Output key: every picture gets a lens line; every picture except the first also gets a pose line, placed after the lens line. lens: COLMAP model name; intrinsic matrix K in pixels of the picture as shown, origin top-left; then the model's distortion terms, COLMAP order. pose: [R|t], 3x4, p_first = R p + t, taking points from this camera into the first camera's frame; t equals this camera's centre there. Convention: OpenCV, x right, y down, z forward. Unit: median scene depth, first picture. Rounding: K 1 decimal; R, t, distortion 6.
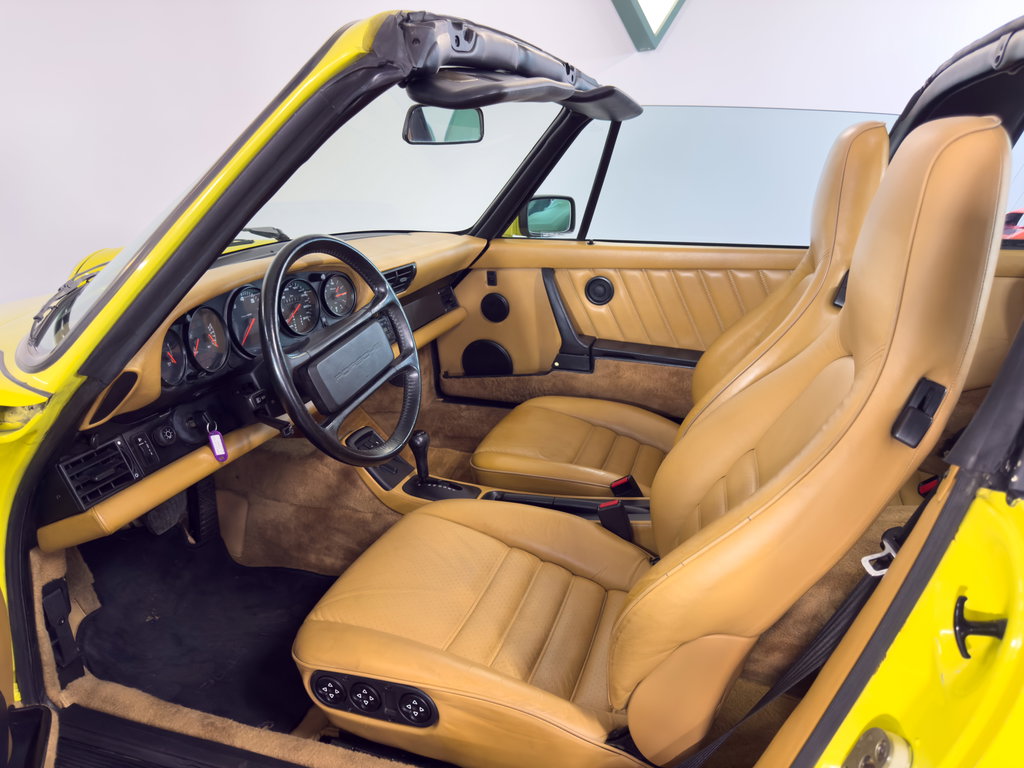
lens RADIAL K [[714.9, 0, 512.0], [0, 714.9, 384.0], [0, 0, 1]] dist [0.099572, -0.158018]
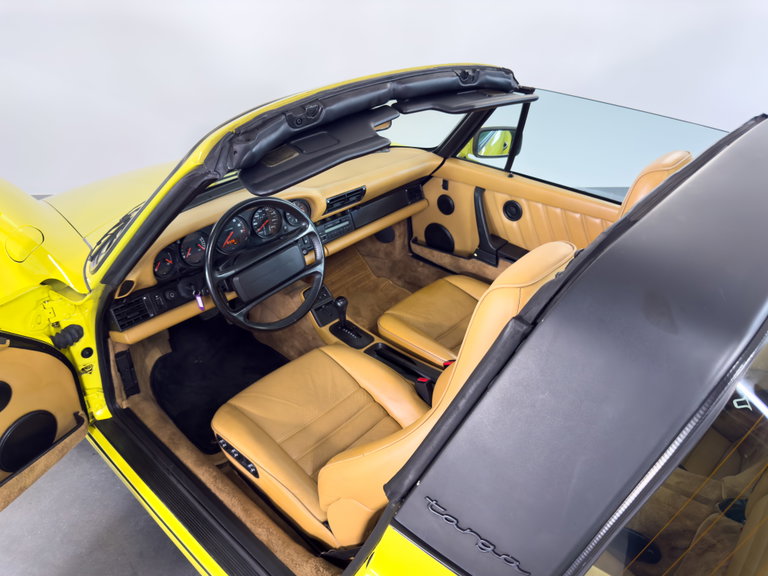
lens RADIAL K [[536.2, 0, 384.0], [0, 536.2, 288.0], [0, 0, 1]] dist [0.099572, -0.158018]
pose [[0.908820, 0.232767, -0.346217, 0.307981], [-0.146725, 0.955198, 0.257039, -0.232096], [0.390536, -0.182803, 0.902255, -0.045289]]
